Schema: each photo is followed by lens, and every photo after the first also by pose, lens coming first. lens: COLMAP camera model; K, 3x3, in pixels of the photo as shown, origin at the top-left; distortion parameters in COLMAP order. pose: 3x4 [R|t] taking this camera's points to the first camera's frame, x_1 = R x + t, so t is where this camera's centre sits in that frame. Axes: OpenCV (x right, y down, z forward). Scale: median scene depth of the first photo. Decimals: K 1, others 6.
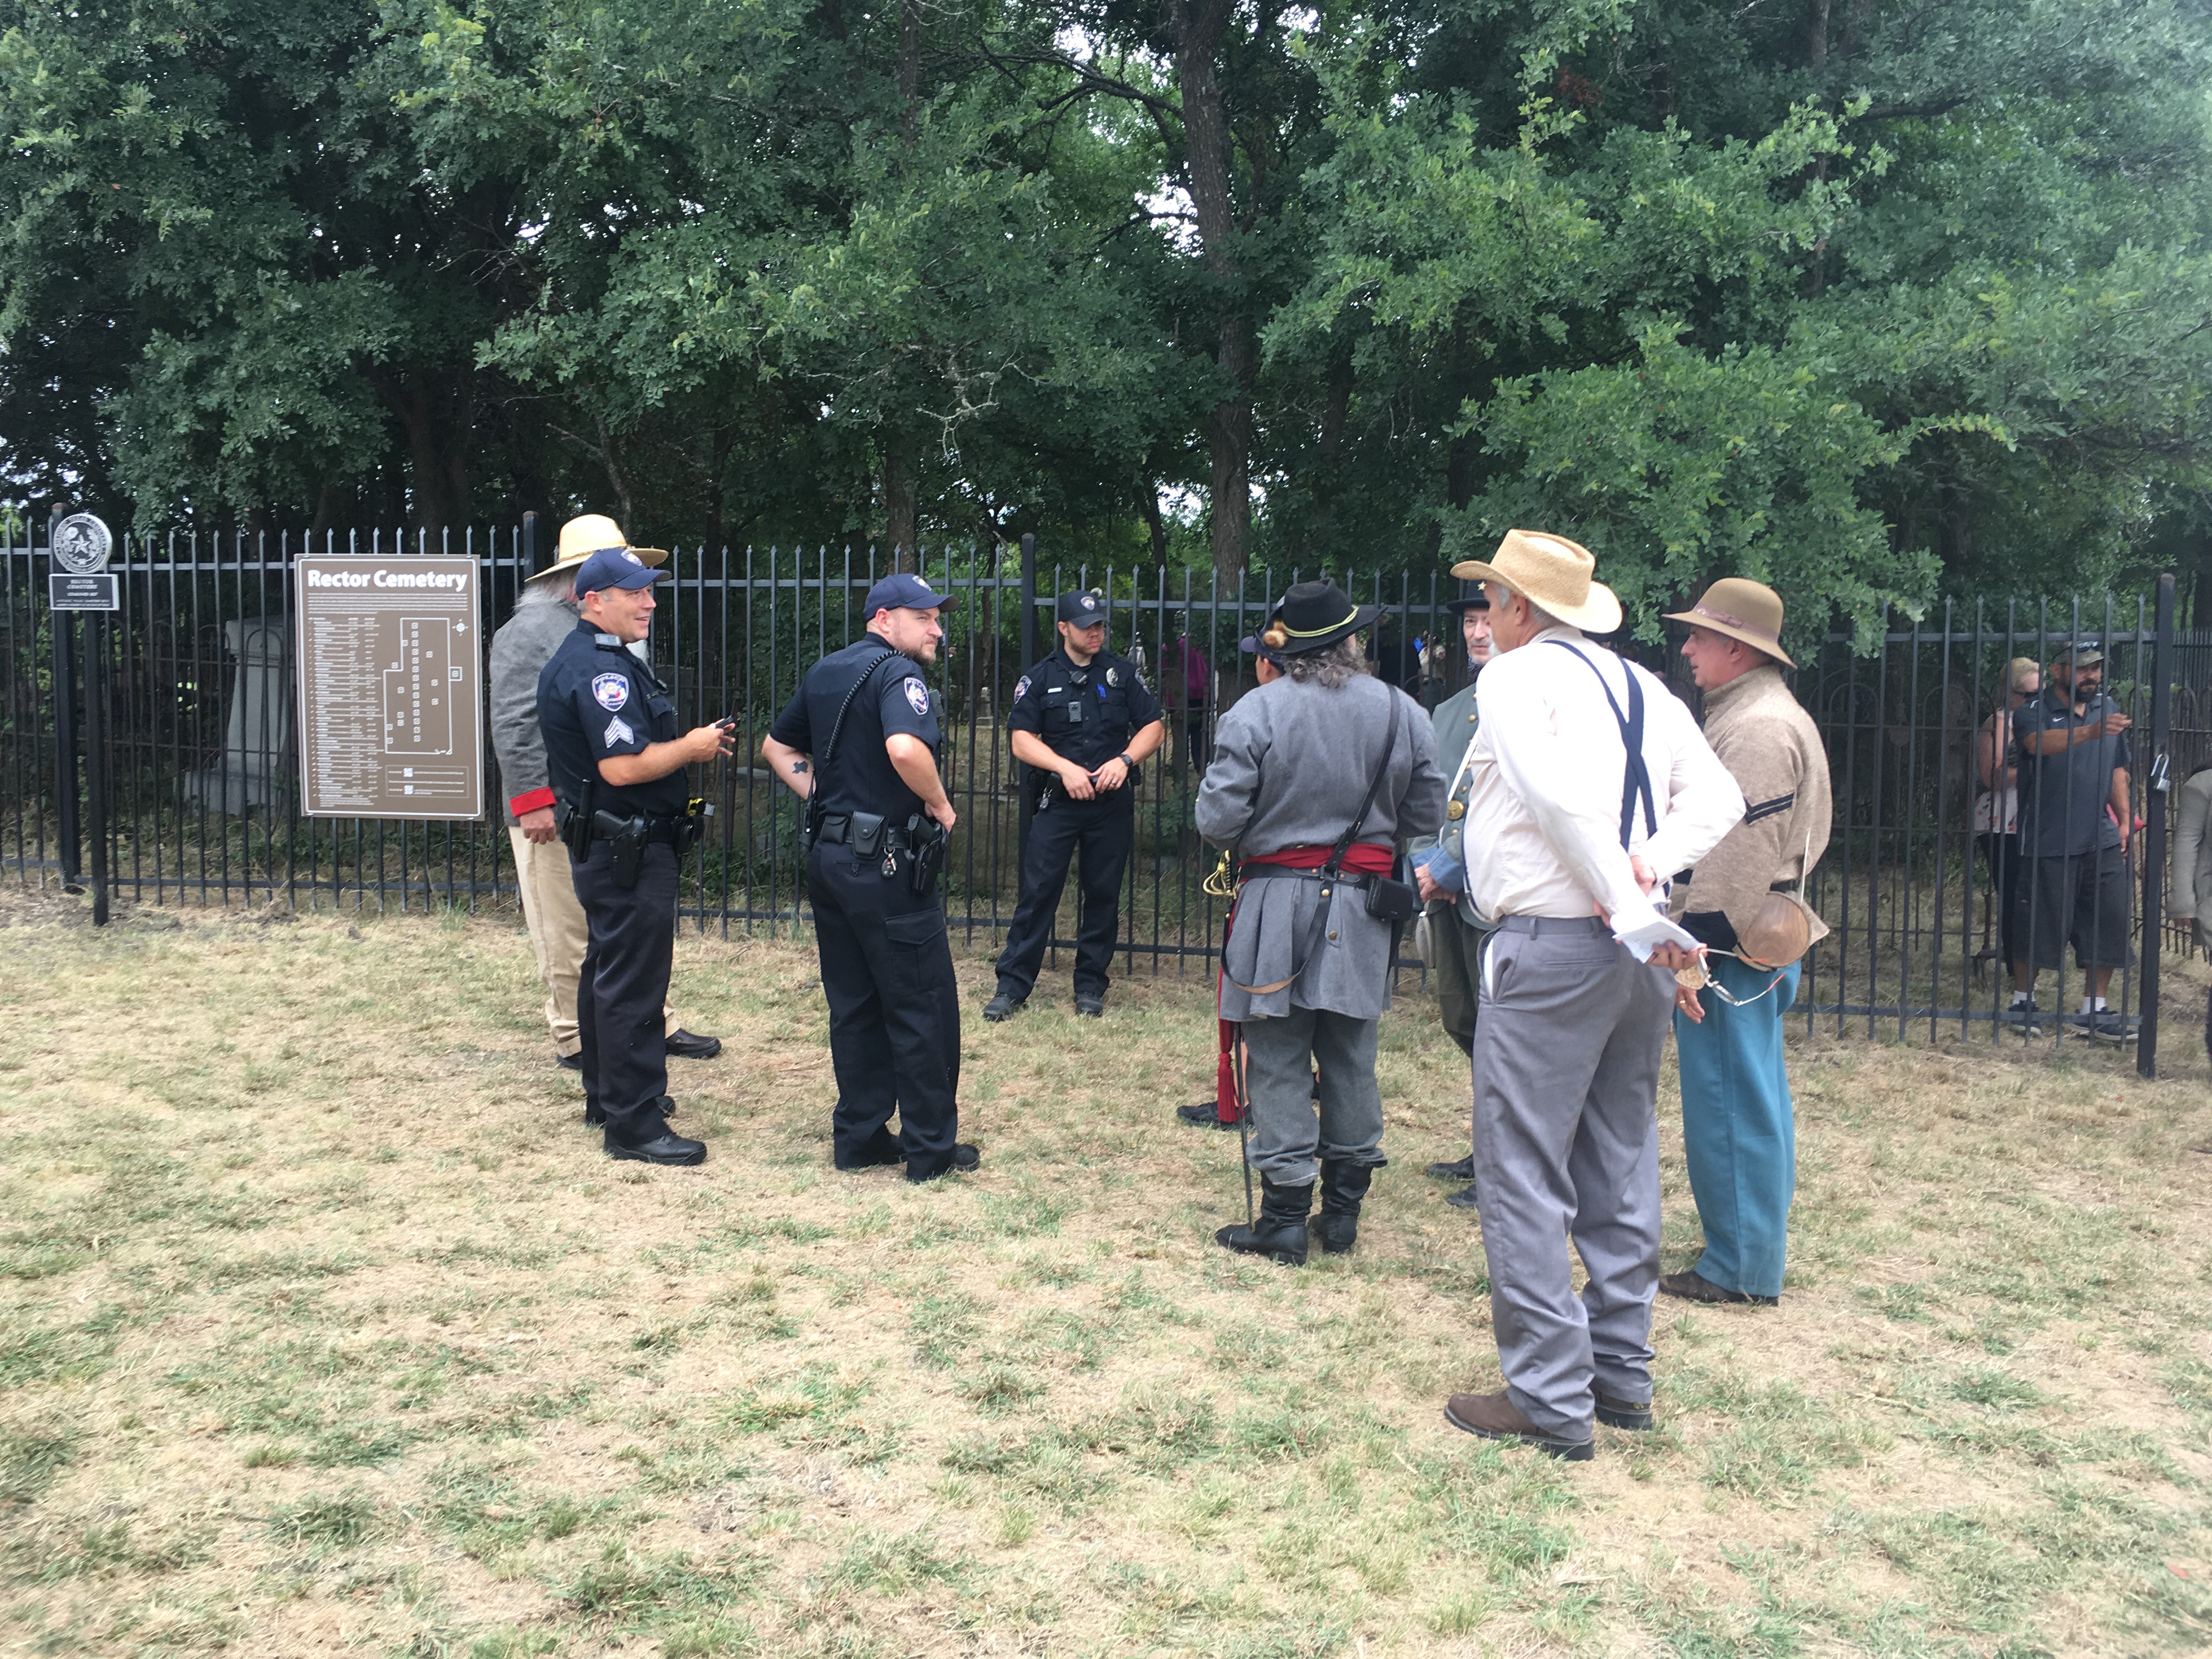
lens RADIAL K [[1833.2, 0, 1105.6], [0, 1833.2, 820.6], [0, 0, 1]] dist [0.091371, -0.095038]
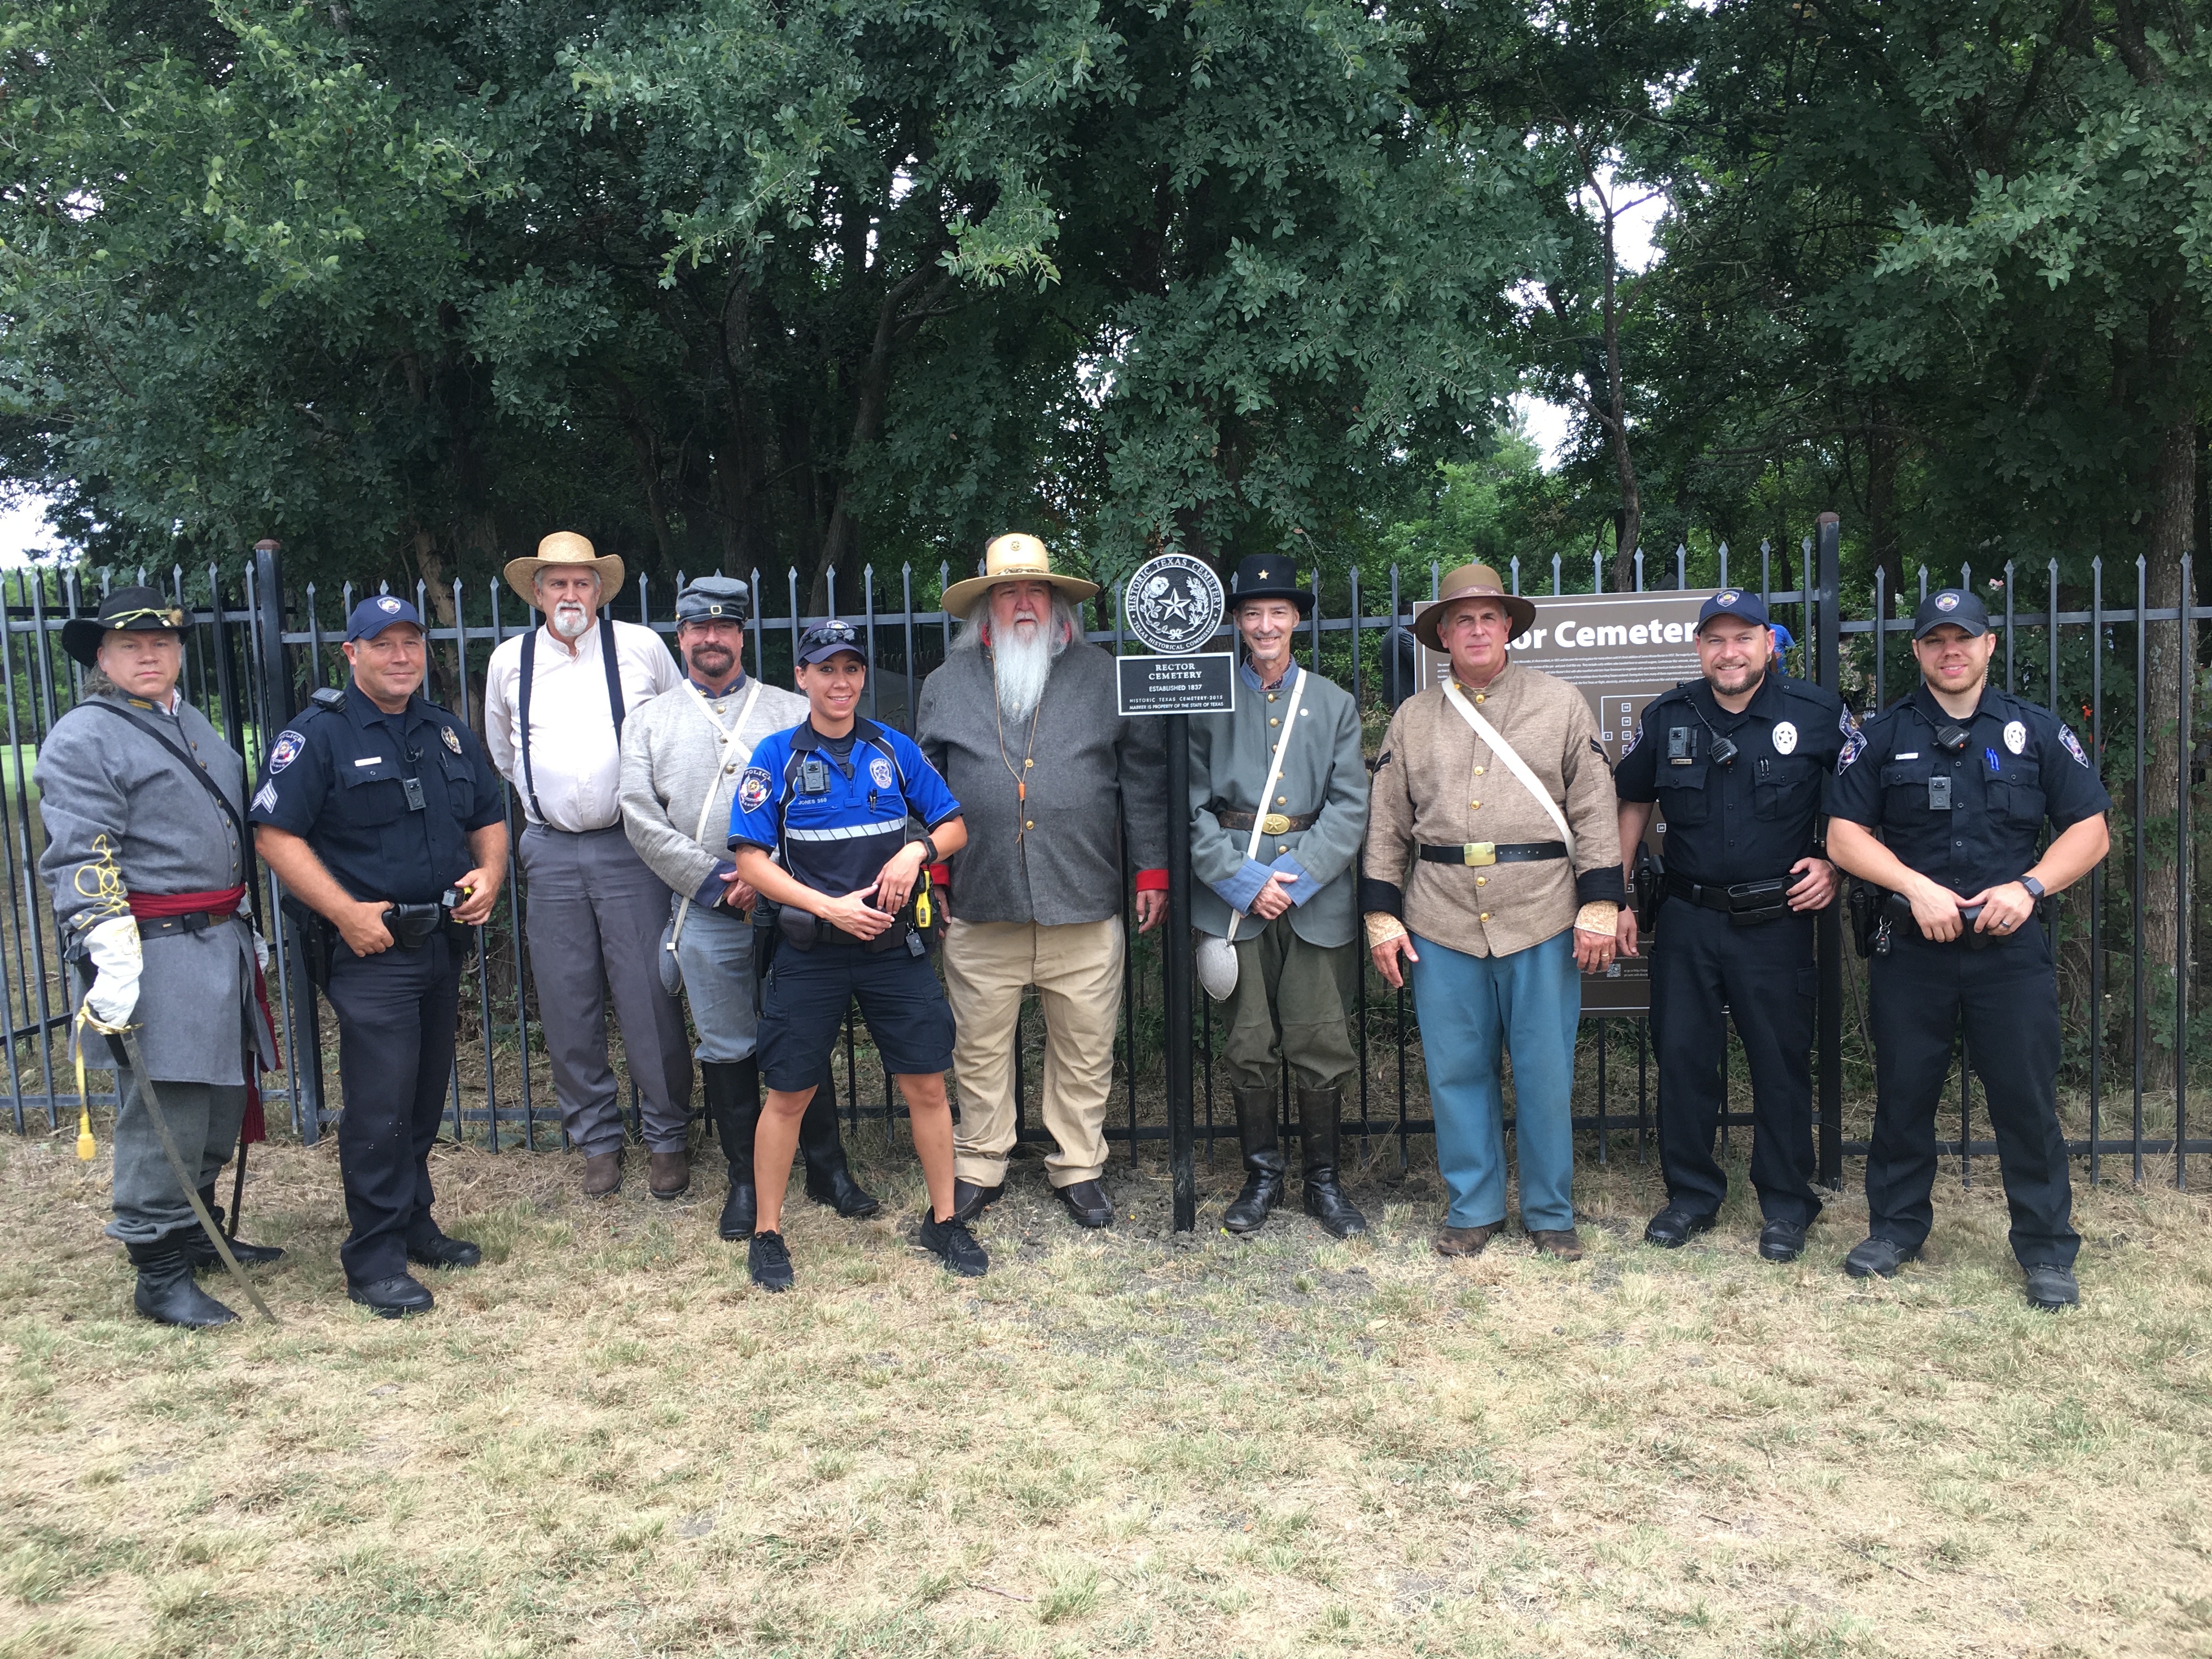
lens RADIAL K [[1833.2, 0, 1141.7], [0, 1833.2, 819.7], [0, 0, 1]] dist [0.091371, -0.095038]
pose [[0.994011, -0.055439, 0.094176, -0.592774], [0.055605, 0.998452, 0.000864, -0.077019], [-0.094078, 0.004378, 0.995555, 0.401230]]
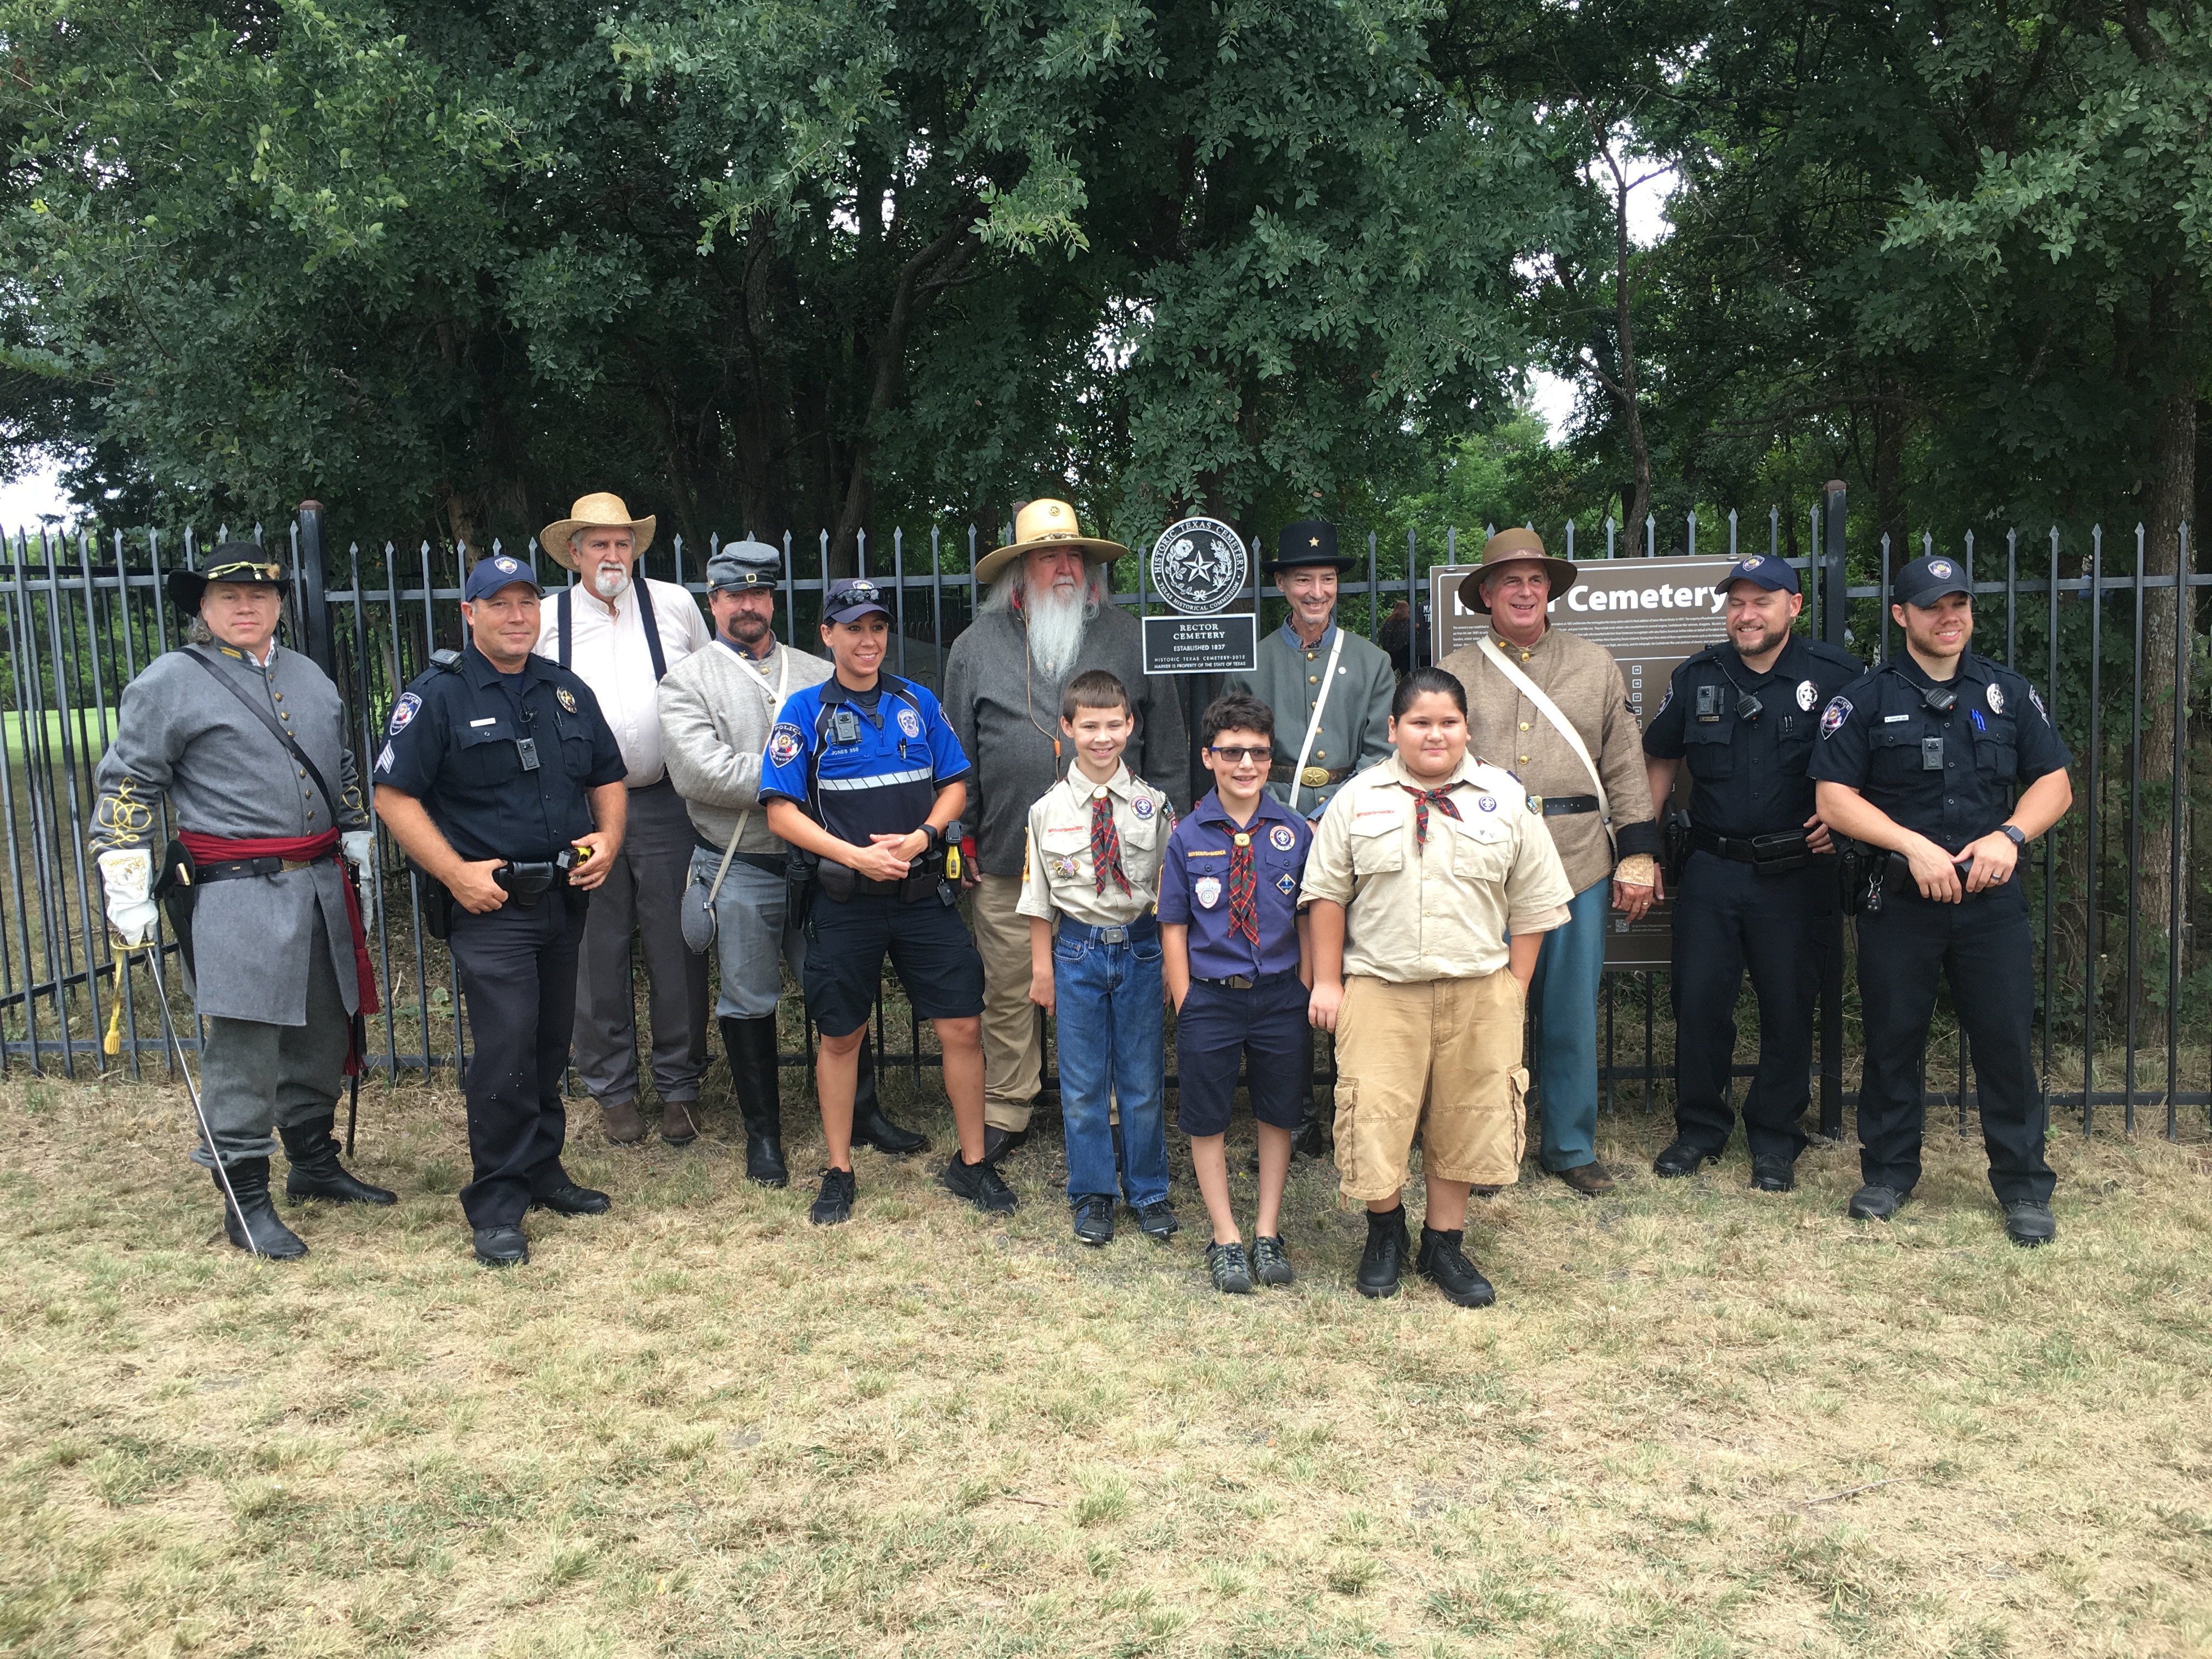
lens RADIAL K [[1833.2, 0, 1133.3], [0, 1833.2, 819.3], [0, 0, 1]] dist [0.091371, -0.095038]
pose [[0.994755, -0.050521, 0.088937, -0.602114], [0.049478, 0.998679, 0.013893, -0.071260], [-0.089521, -0.009419, 0.995940, 0.384412]]
